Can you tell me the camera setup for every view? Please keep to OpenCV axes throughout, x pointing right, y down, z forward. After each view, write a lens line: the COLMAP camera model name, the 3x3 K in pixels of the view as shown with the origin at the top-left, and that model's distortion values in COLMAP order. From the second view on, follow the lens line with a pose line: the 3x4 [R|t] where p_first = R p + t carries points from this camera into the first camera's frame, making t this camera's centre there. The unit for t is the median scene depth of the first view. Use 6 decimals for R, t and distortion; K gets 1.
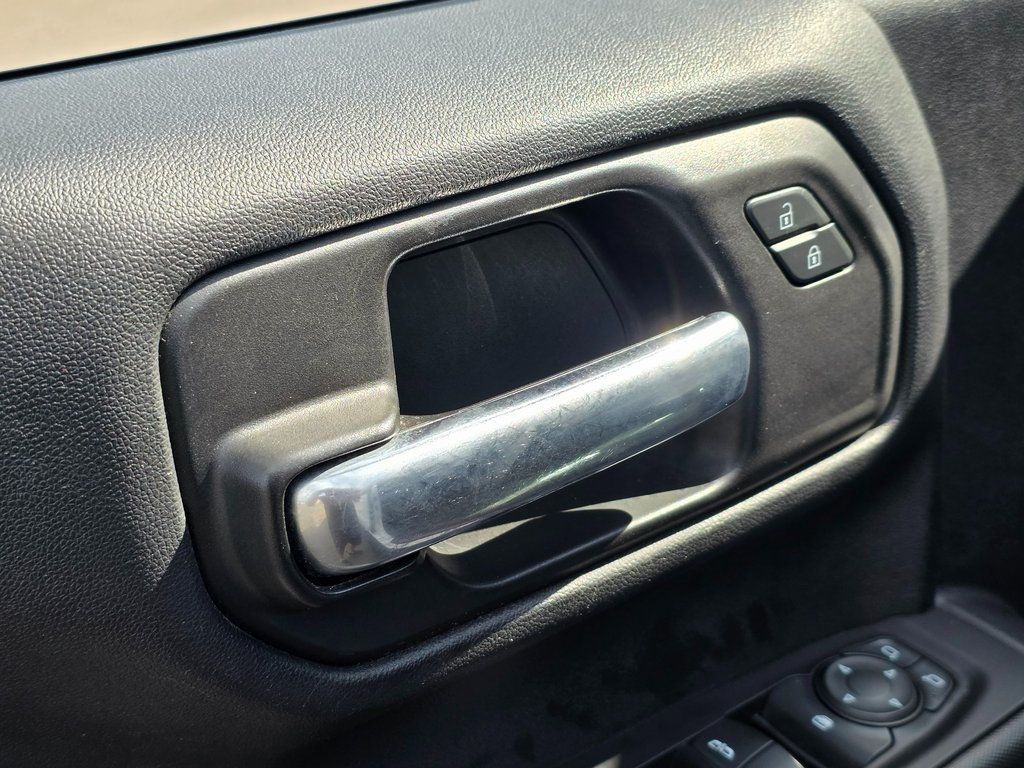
lens RADIAL K [[1493.9, 0, 510.8], [0, 1493.9, 381.7], [0, 0, 1]] dist [0.084918, 0.000000]
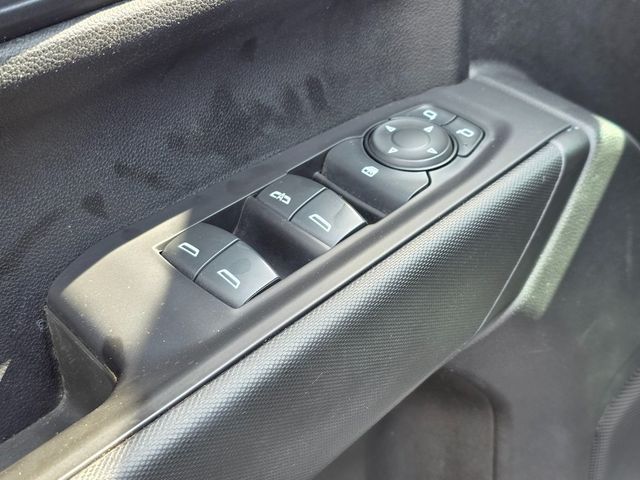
lens RADIAL K [[933.7, 0, 318.8], [0, 933.7, 240.3], [0, 0, 1]] dist [0.084918, 0.000000]
pose [[0.994245, -0.071499, 0.079785, 0.106795], [0.053716, 0.977038, 0.206182, 0.127794], [-0.092695, -0.200710, 0.975255, 0.295020]]
